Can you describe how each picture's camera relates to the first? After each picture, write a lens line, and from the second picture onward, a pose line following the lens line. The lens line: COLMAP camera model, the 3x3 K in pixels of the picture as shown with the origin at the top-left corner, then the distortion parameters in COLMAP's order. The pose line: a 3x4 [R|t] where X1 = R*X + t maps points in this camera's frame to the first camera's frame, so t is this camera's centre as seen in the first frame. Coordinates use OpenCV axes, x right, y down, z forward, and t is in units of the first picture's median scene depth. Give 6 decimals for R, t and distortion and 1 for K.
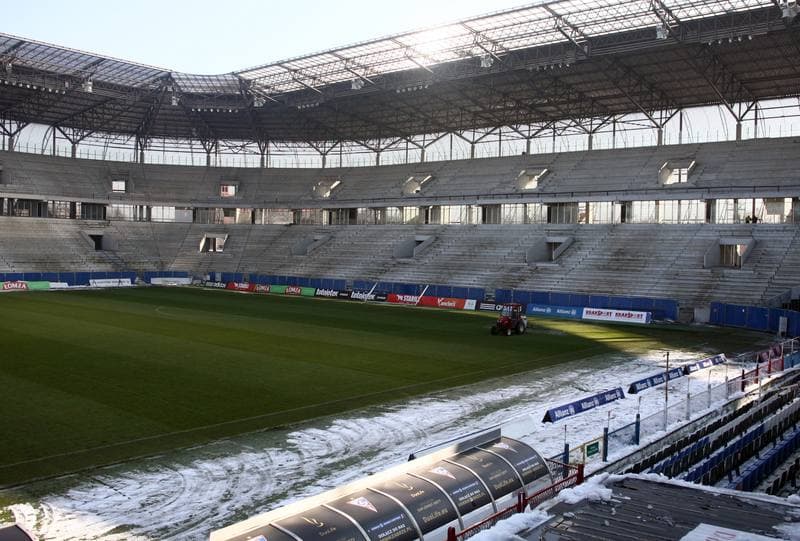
lens RADIAL K [[733.4, 0, 426.3], [0, 733.4, 268.4], [0, 0, 1]] dist [-0.107477, 0.111182]
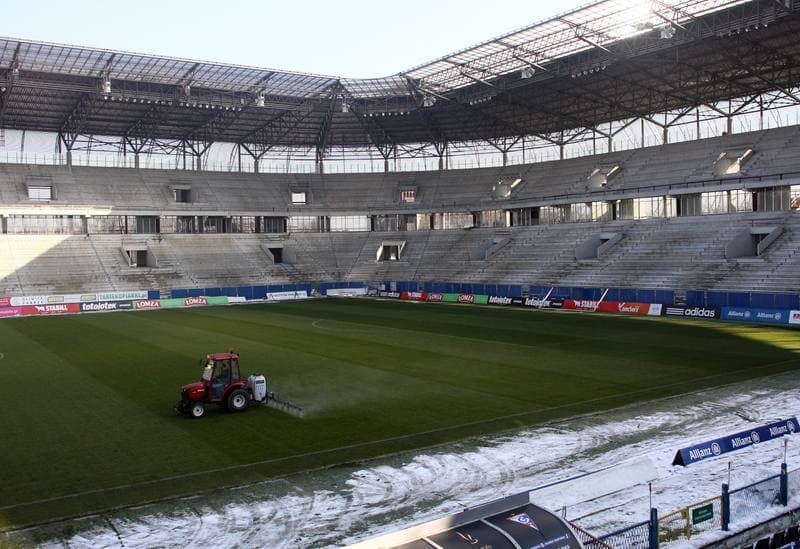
lens RADIAL K [[768.9, 0, 426.0], [0, 768.9, 262.2], [0, 0, 1]] dist [-0.097670, 0.081657]
pose [[0.961504, -0.038753, -0.272044, 0.032897], [0.035165, 0.999218, -0.018057, -0.000252], [0.272532, 0.007795, 0.962115, 0.034822]]
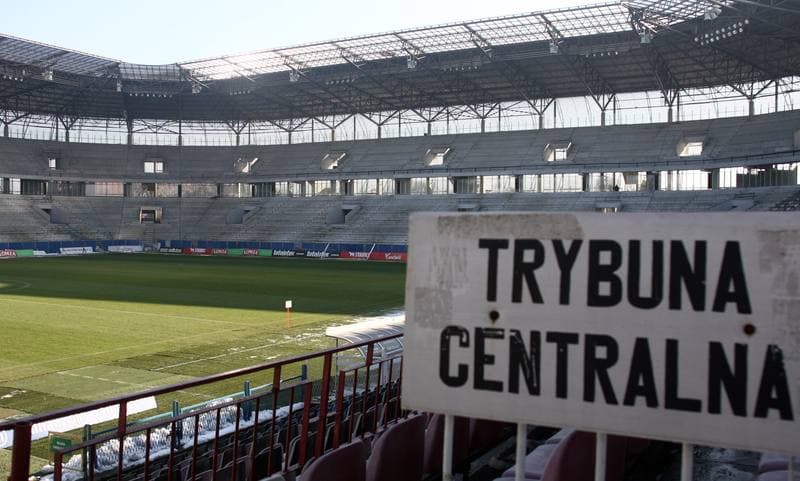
lens RADIAL K [[770.0, 0, 376.7], [0, 770.0, 238.6], [0, 0, 1]] dist [-0.114474, 0.134585]
pose [[0.987812, -0.020397, 0.154306, -0.149103], [0.021149, 0.999771, -0.003228, 0.013877], [-0.154205, 0.006452, 0.988018, -0.227345]]
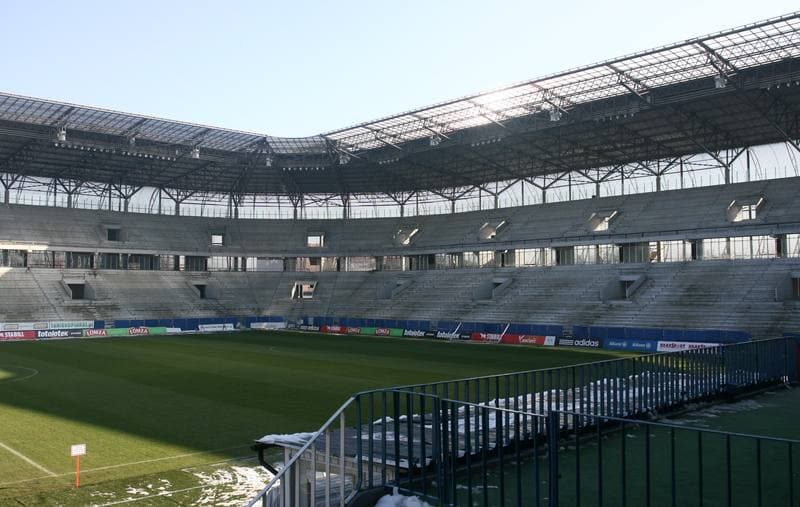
lens RADIAL K [[739.0, 0, 386.4], [0, 739.0, 243.0], [0, 0, 1]] dist [-0.100662, 0.085907]
pose [[0.989081, -0.033461, -0.143521, -0.012698], [0.019819, 0.995237, -0.095448, 0.003211], [0.146031, 0.091562, 0.985034, -0.078716]]
